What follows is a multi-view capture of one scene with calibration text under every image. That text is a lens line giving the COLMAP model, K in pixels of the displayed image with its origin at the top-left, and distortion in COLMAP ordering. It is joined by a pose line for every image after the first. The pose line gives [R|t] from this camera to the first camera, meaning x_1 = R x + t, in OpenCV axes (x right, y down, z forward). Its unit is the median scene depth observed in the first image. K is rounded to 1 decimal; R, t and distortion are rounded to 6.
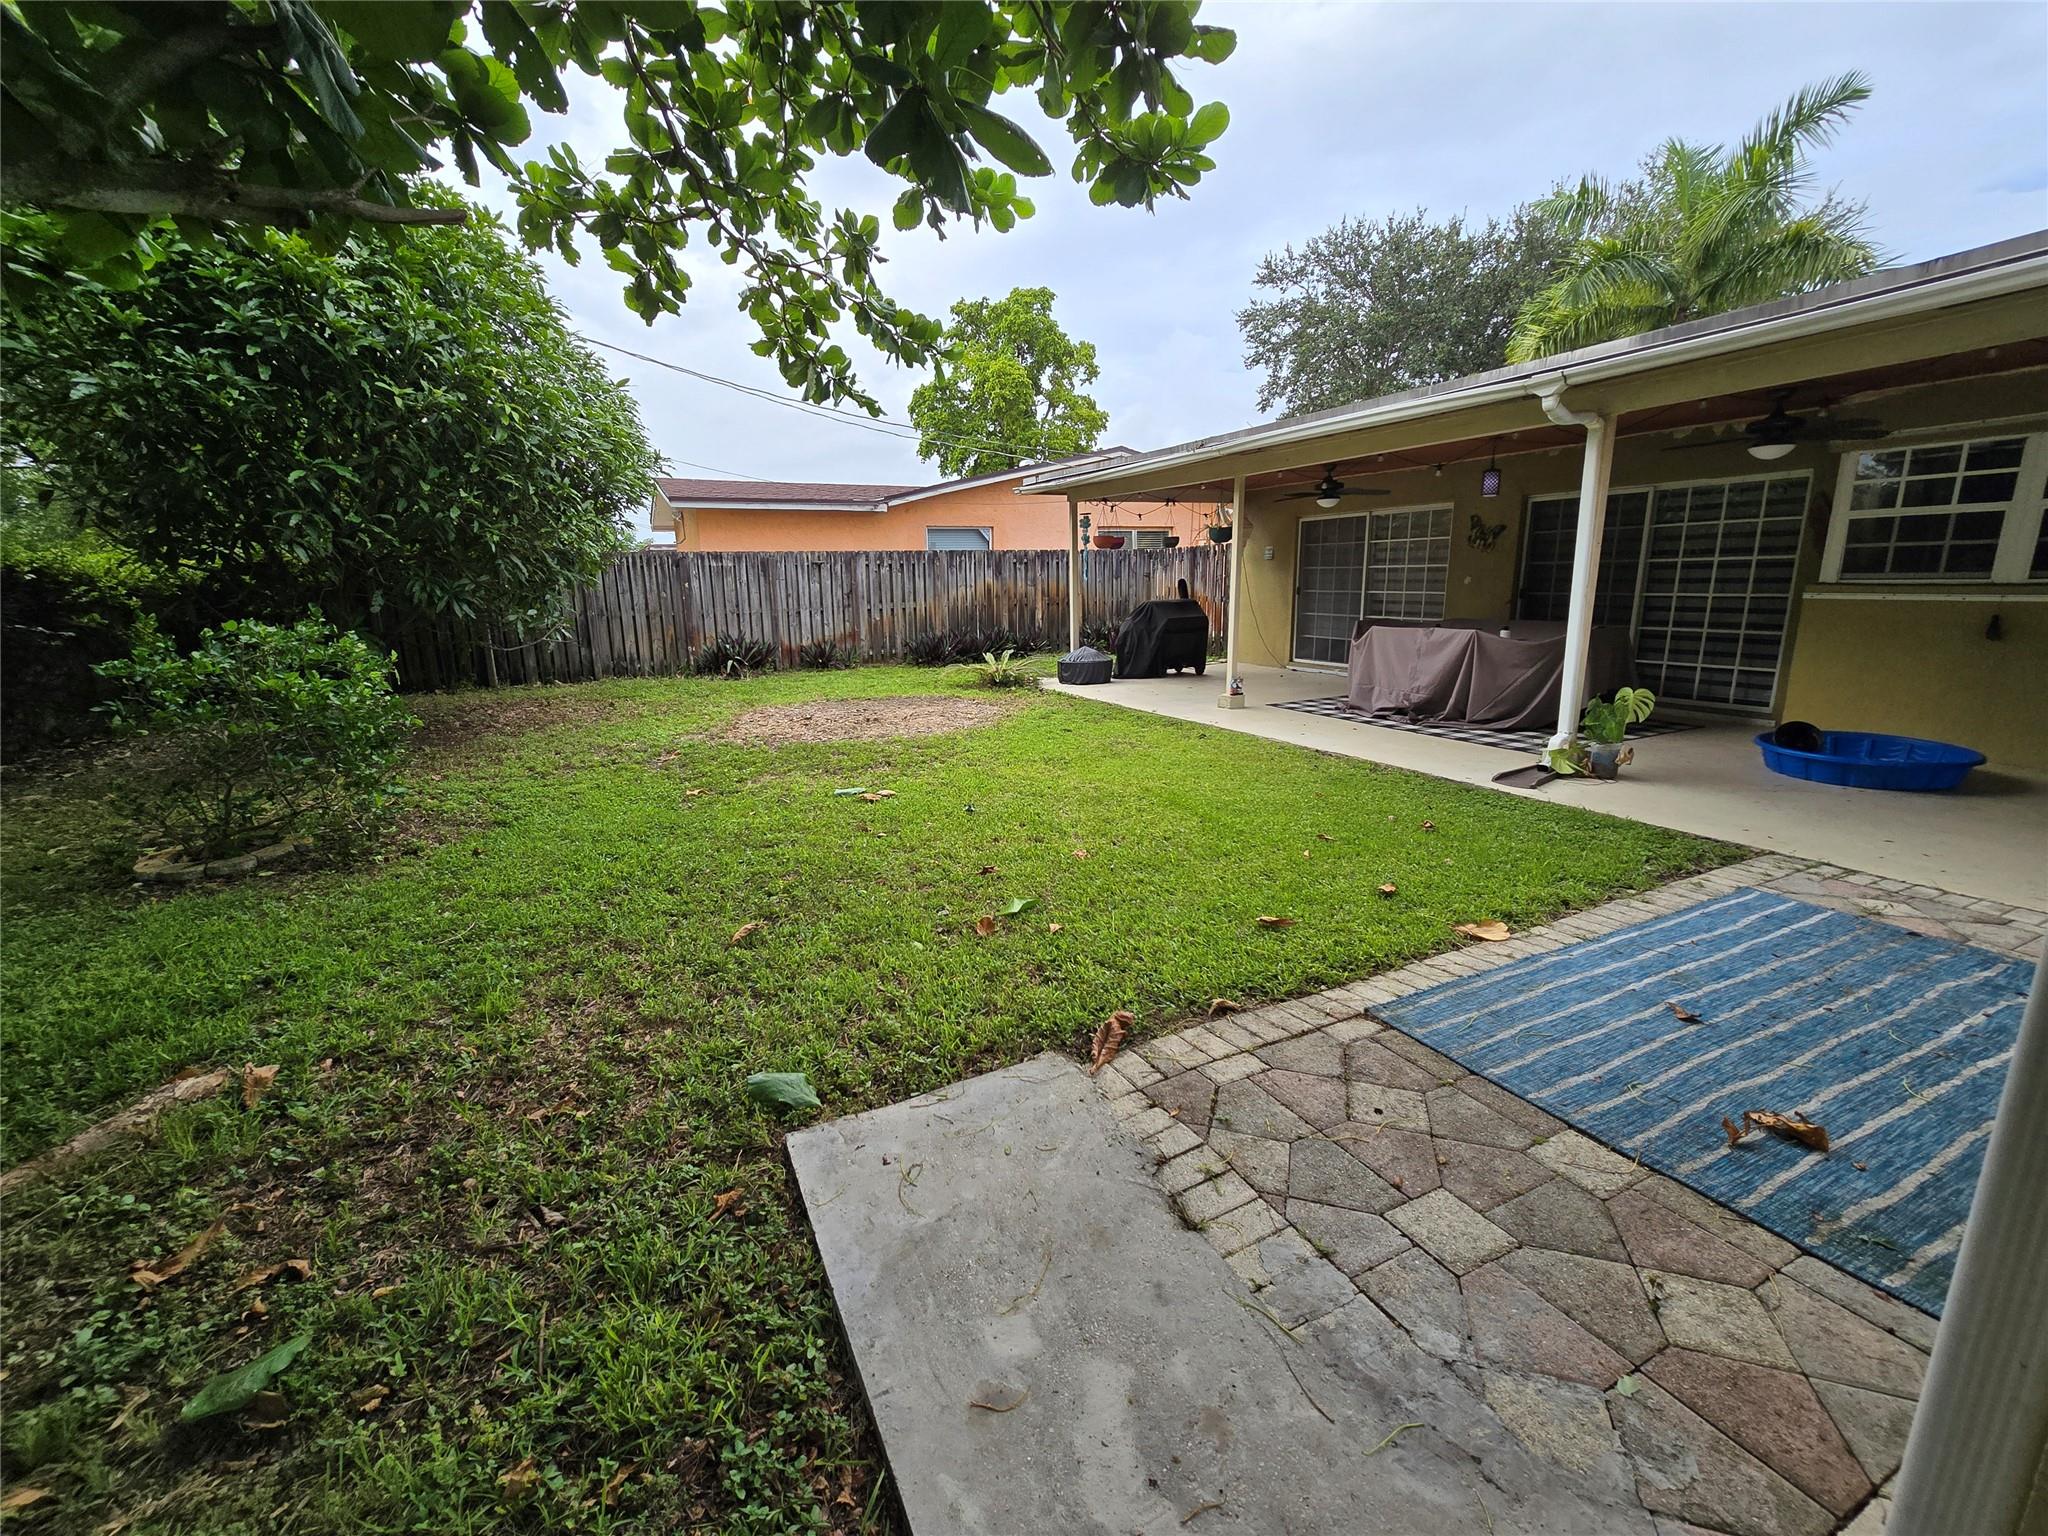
lens RADIAL K [[843.2, 0, 1012.6], [0, 843.2, 764.0], [0, 0, 1]] dist [-0.000382, 0.000263]
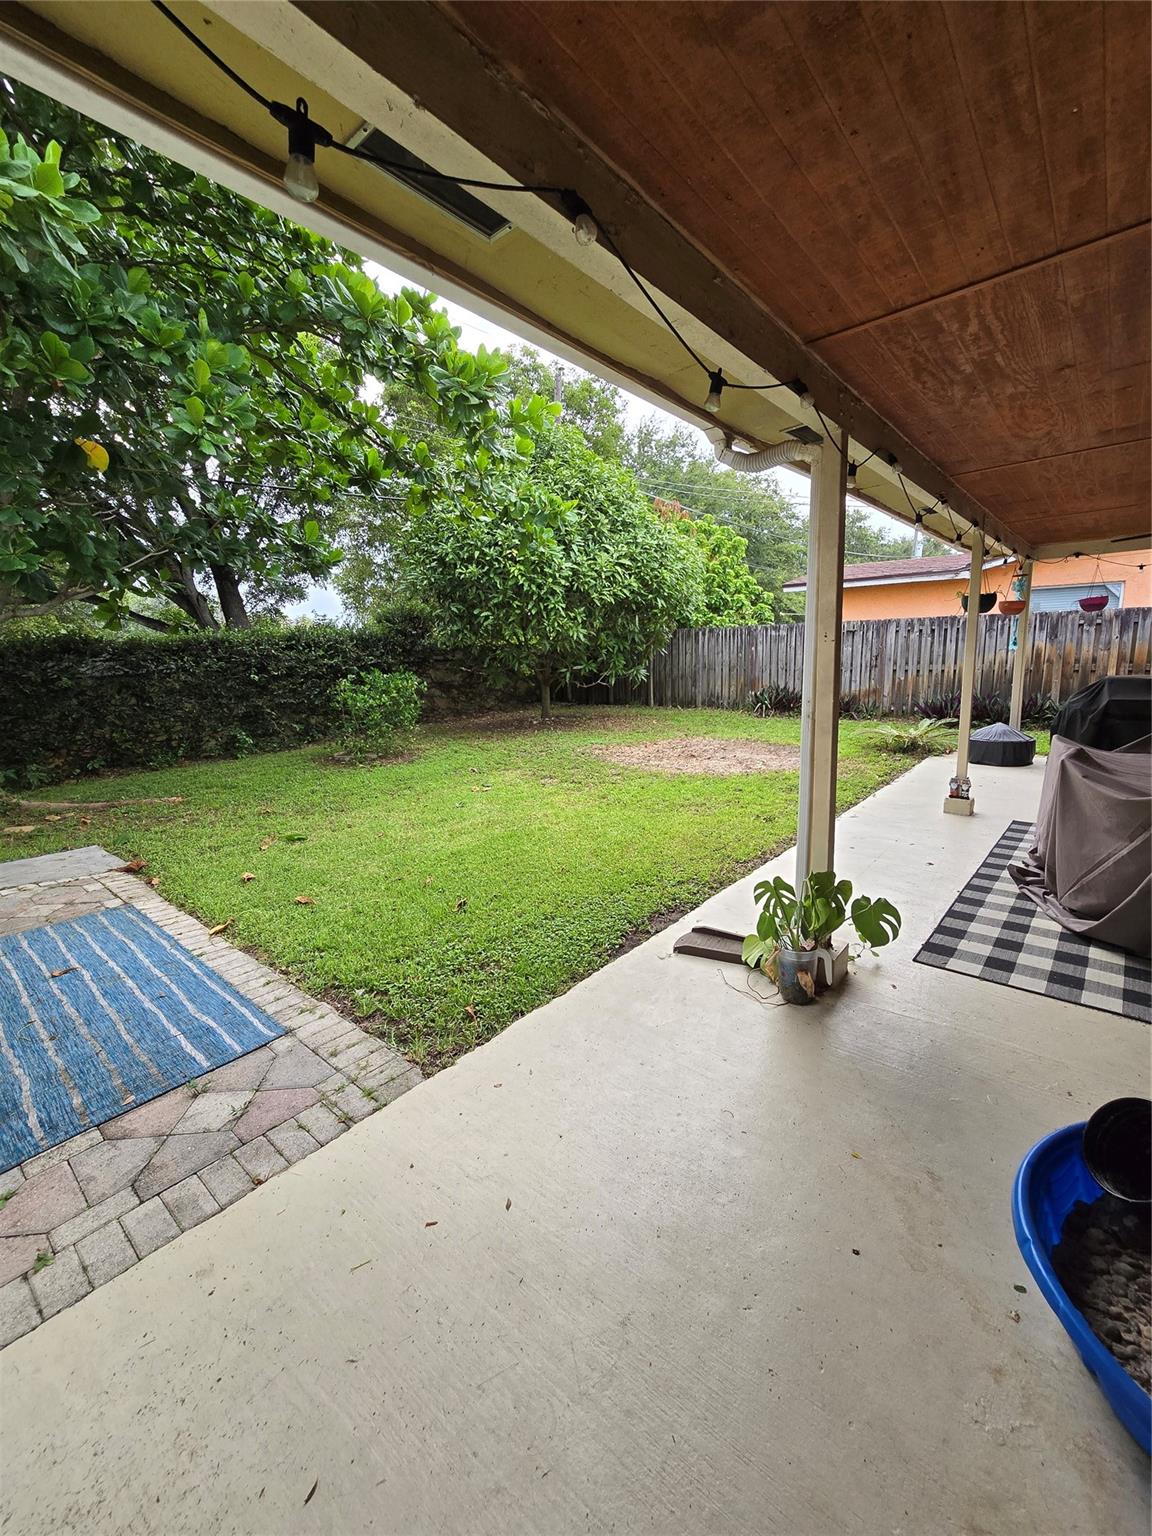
lens RADIAL K [[632.4, 0, 574.8], [0, 632.4, 766.3], [0, 0, 1]] dist [-0.000382, 0.000263]
pose [[0.403727, 0.178390, -0.897319, 1.574965], [-0.176531, 0.977564, 0.114917, -0.280009], [0.897687, 0.112009, 0.426160, 0.948860]]
